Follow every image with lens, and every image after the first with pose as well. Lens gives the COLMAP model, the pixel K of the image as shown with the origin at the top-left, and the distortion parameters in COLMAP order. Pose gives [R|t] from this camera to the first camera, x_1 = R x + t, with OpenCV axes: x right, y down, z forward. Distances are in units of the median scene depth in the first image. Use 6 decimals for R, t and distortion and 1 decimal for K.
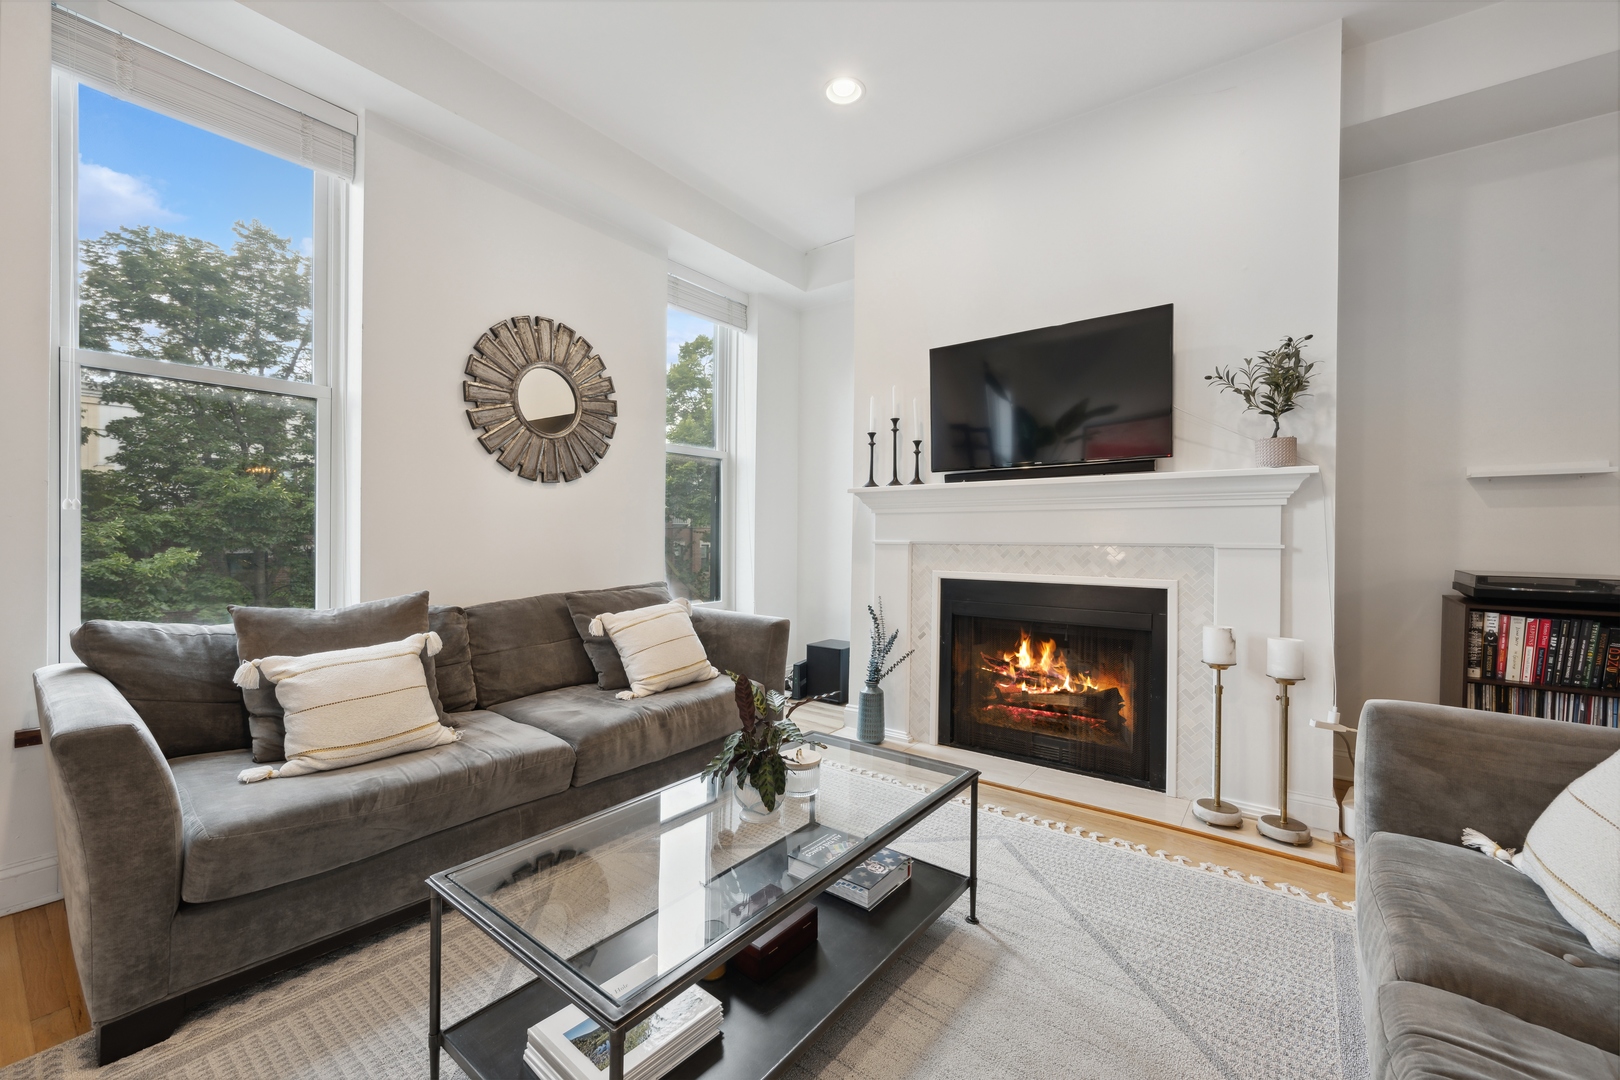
lens RADIAL K [[651.9, 0, 810.0], [0, 651.9, 540.0], [0, 0, 1]] dist [0.000867, 0.000197]
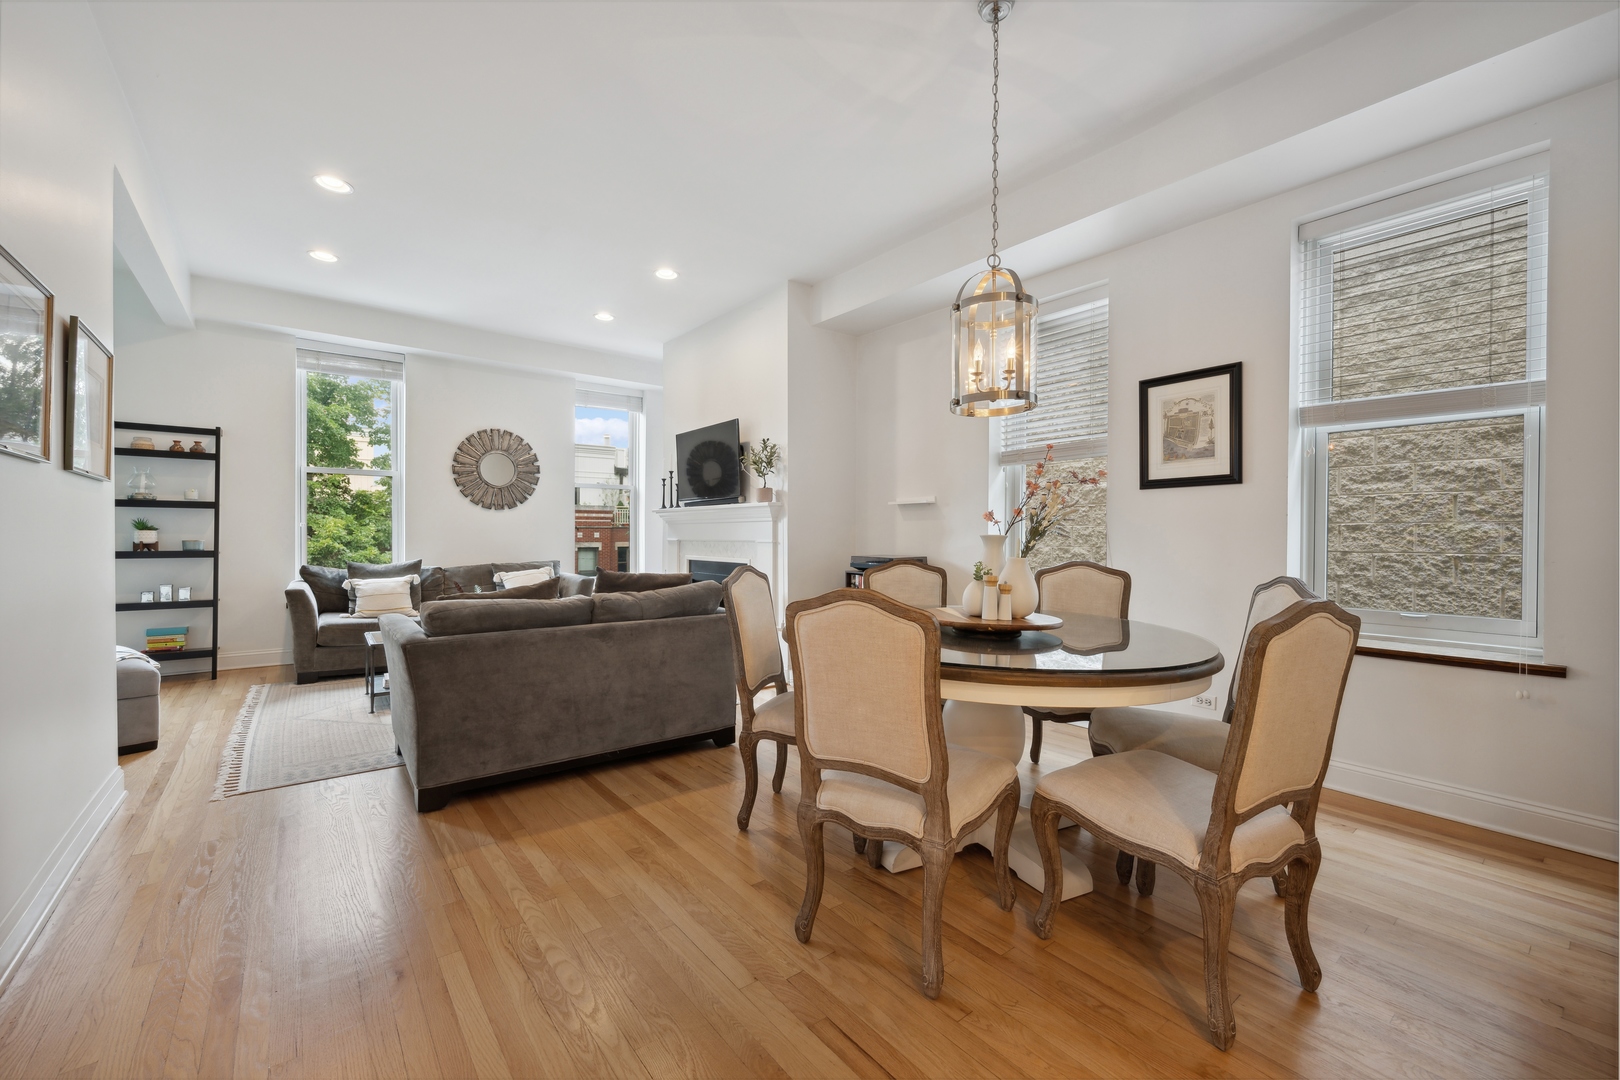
lens RADIAL K [[669.7, 0, 802.6], [0, 669.7, 532.0], [0, 0, 1]] dist [-0.001137, -0.000128]
pose [[0.962232, -0.000997, -0.272230, 1.186927], [-0.002507, 0.999918, -0.012522, 0.005146], [0.272220, 0.012732, 0.962151, -0.817558]]
